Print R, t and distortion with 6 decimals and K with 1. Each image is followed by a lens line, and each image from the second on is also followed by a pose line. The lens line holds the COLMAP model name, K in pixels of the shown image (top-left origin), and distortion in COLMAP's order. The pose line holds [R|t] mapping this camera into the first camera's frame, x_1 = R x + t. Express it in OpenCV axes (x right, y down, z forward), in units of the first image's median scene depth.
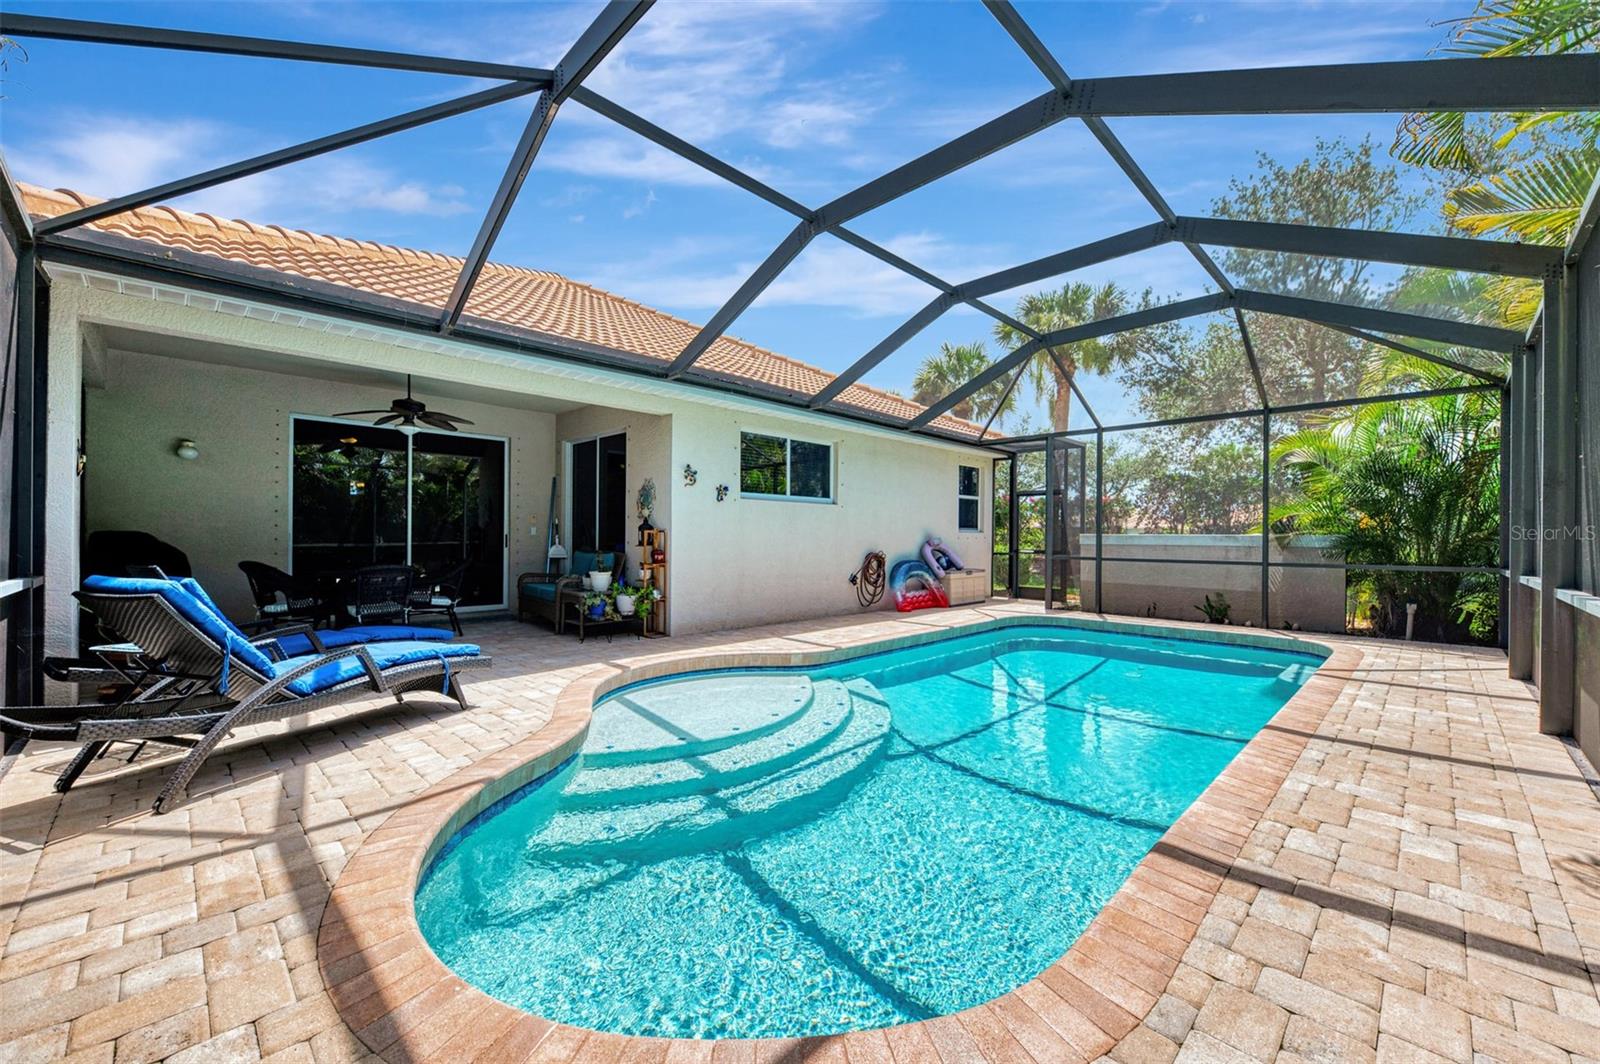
lens RADIAL K [[632.2, 0, 800.0], [0, 632.2, 532.0], [0, 0, 1]] dist [-0.031987, 0.000187]
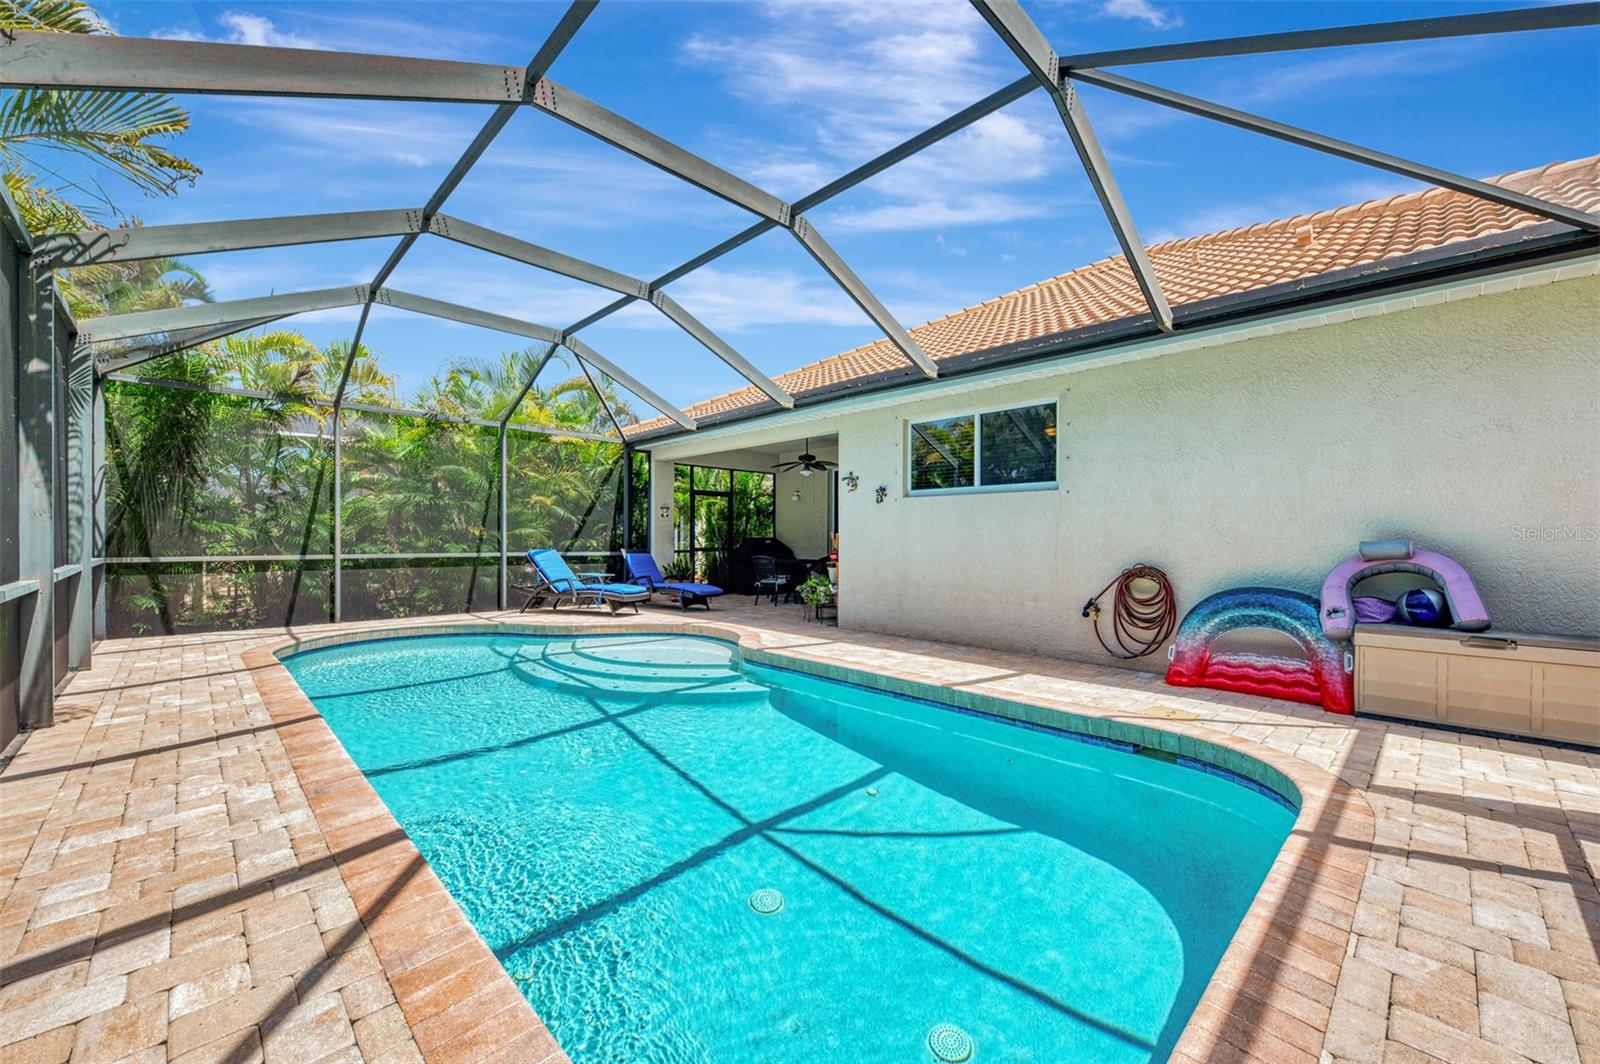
lens RADIAL K [[632.2, 0, 800.0], [0, 632.2, 532.0], [0, 0, 1]] dist [-0.031987, 0.000187]
pose [[-0.026348, -0.011999, -0.999581, 0.768022], [0.006055, 0.999908, -0.012162, 0.007602], [0.999635, -0.006373, -0.026272, 0.795596]]
